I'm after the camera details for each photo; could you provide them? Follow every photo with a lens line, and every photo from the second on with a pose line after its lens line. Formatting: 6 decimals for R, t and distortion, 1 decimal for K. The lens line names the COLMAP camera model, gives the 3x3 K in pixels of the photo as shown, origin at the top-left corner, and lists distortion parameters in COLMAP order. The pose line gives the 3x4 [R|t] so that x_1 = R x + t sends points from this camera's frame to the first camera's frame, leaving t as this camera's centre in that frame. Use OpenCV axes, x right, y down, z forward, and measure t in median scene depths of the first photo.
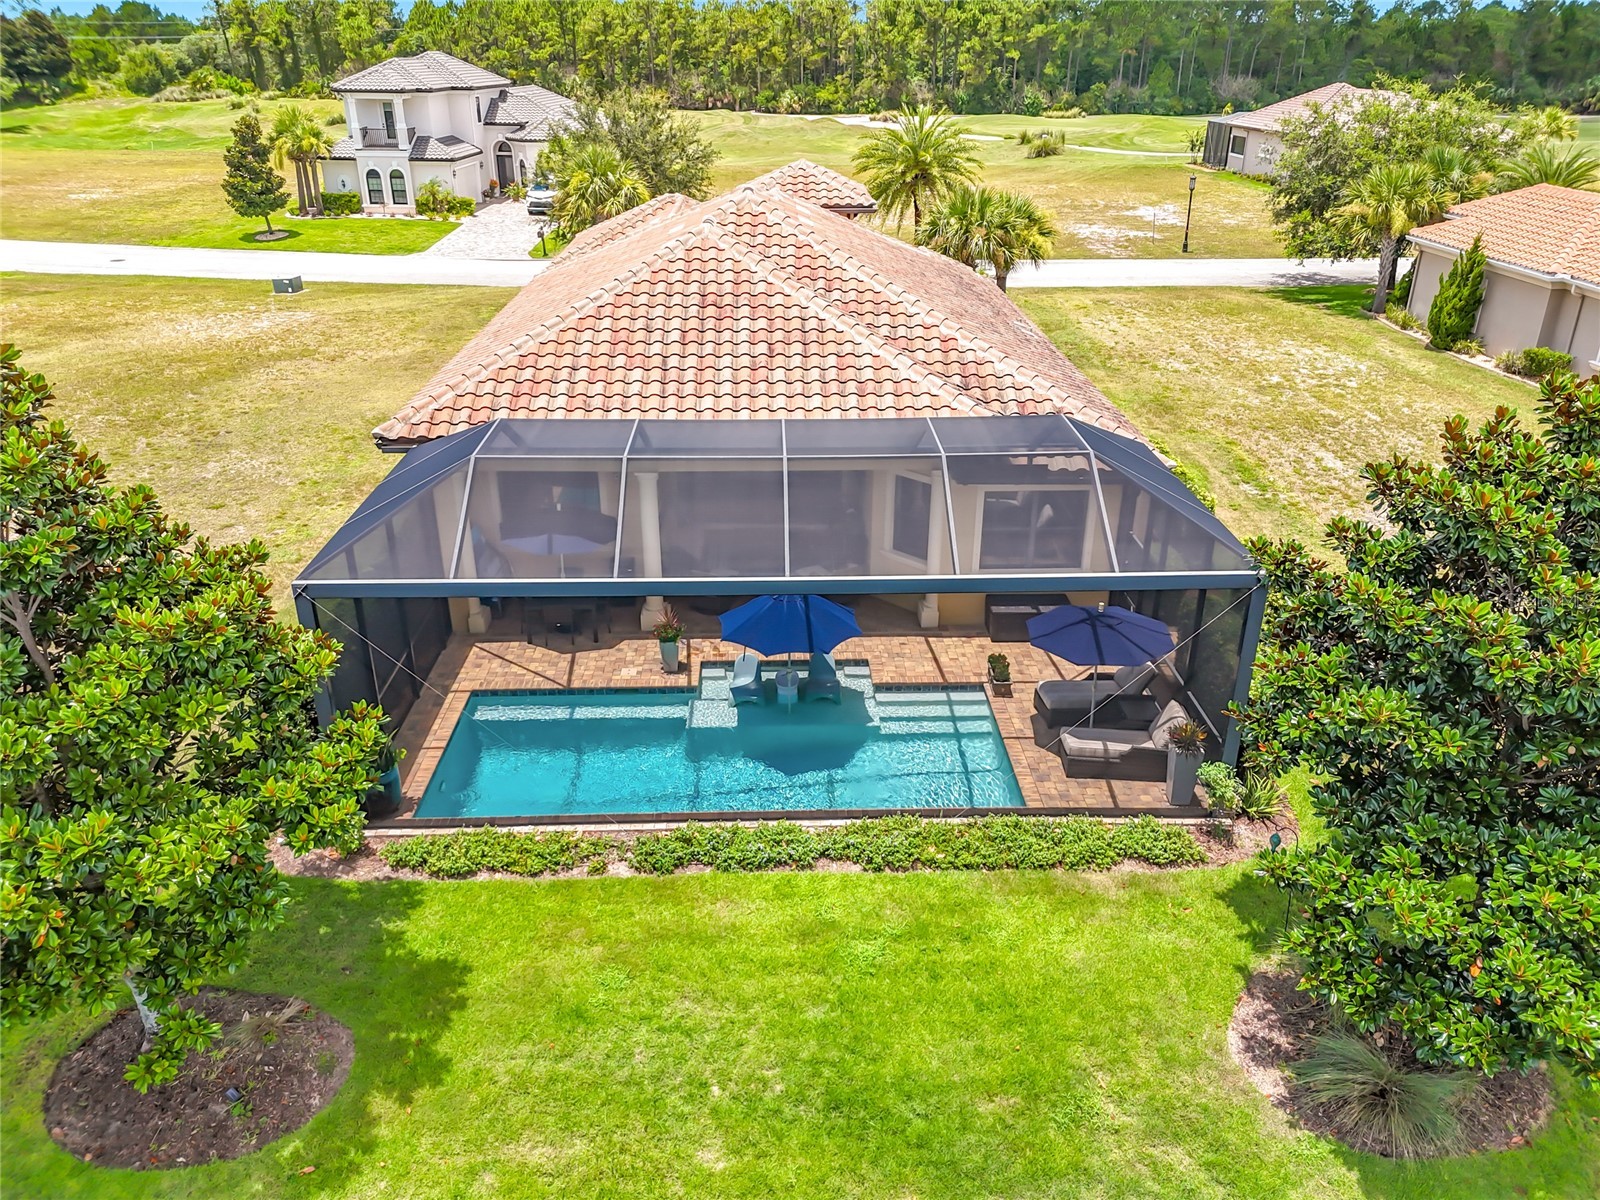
lens RADIAL K [[1183.6, 0, 803.7], [0, 1183.6, 592.2], [0, 0, 1]] dist [0.050870, -0.047443]
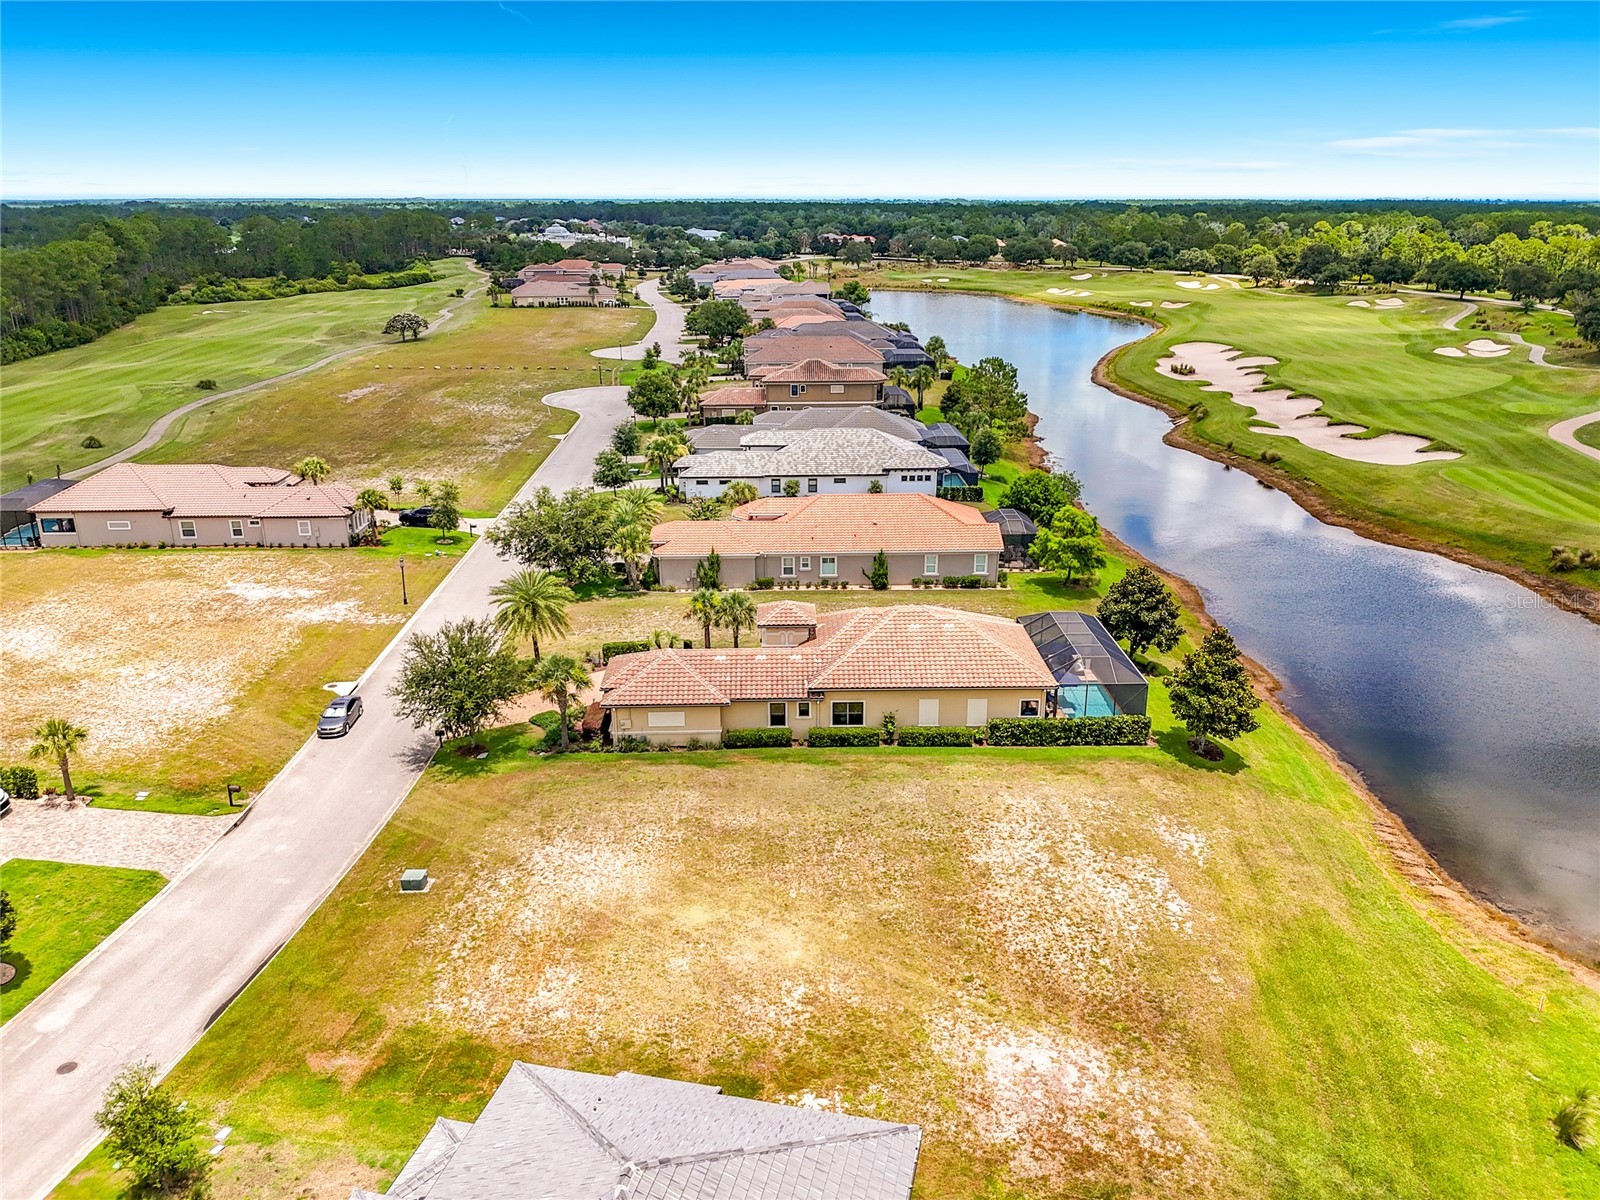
lens RADIAL K [[1183.6, 0, 795.5], [0, 1183.6, 606.4], [0, 0, 1]] dist [0.050870, -0.047443]
pose [[0.010741, -0.326396, 0.945172, -3.487053], [0.419998, 0.859279, 0.291962, -1.627059], [-0.907462, 0.393834, 0.146316, 1.038283]]
